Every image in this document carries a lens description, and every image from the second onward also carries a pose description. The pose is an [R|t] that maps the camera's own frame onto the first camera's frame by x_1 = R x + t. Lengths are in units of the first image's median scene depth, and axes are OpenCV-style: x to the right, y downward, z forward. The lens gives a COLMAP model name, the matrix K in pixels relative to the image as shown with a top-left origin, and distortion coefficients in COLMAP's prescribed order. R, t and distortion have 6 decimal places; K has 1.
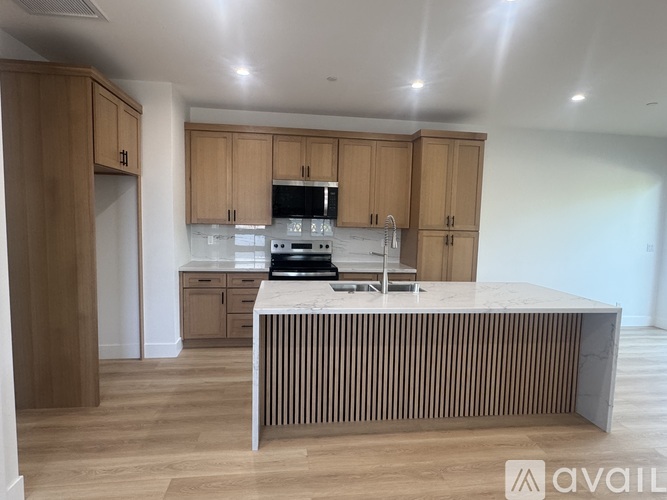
lens RADIAL K [[389.0, 0, 333.5], [0, 389.0, 250.0], [0, 0, 1]] dist [-0.005890, -0.000321]
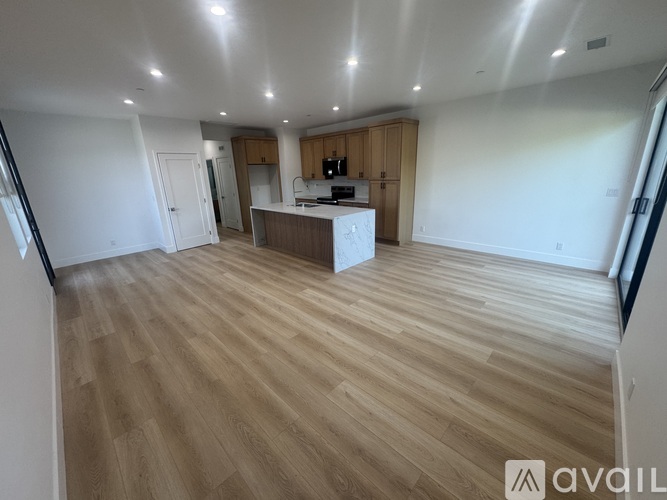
lens RADIAL K [[266.6, 0, 333.5], [0, 266.6, 250.0], [0, 0, 1]] dist [-0.000795, -0.000265]
pose [[0.615041, 0.178937, -0.767923, 1.180642], [-0.013948, 0.976227, 0.216303, 0.001084], [0.788372, -0.122324, 0.602915, 0.044006]]
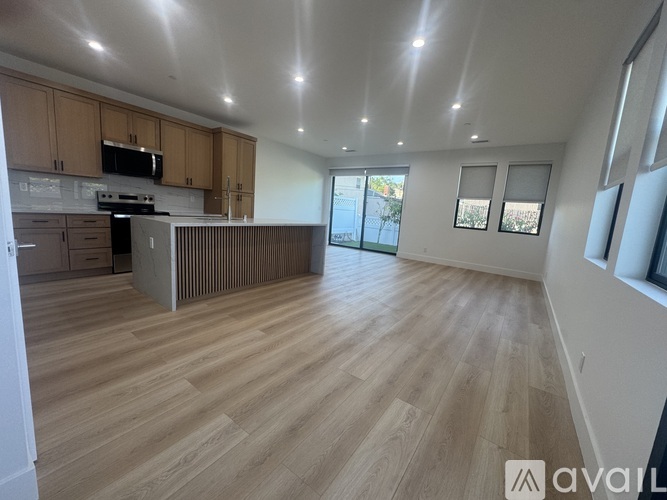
lens RADIAL K [[266.6, 0, 333.5], [0, 266.6, 250.0], [0, 0, 1]] dist [-0.000795, -0.000265]
pose [[0.692581, -0.086421, 0.716144, -0.285874], [0.006927, 0.993548, 0.113198, 0.075139], [-0.721306, -0.073438, 0.688712, -0.134371]]
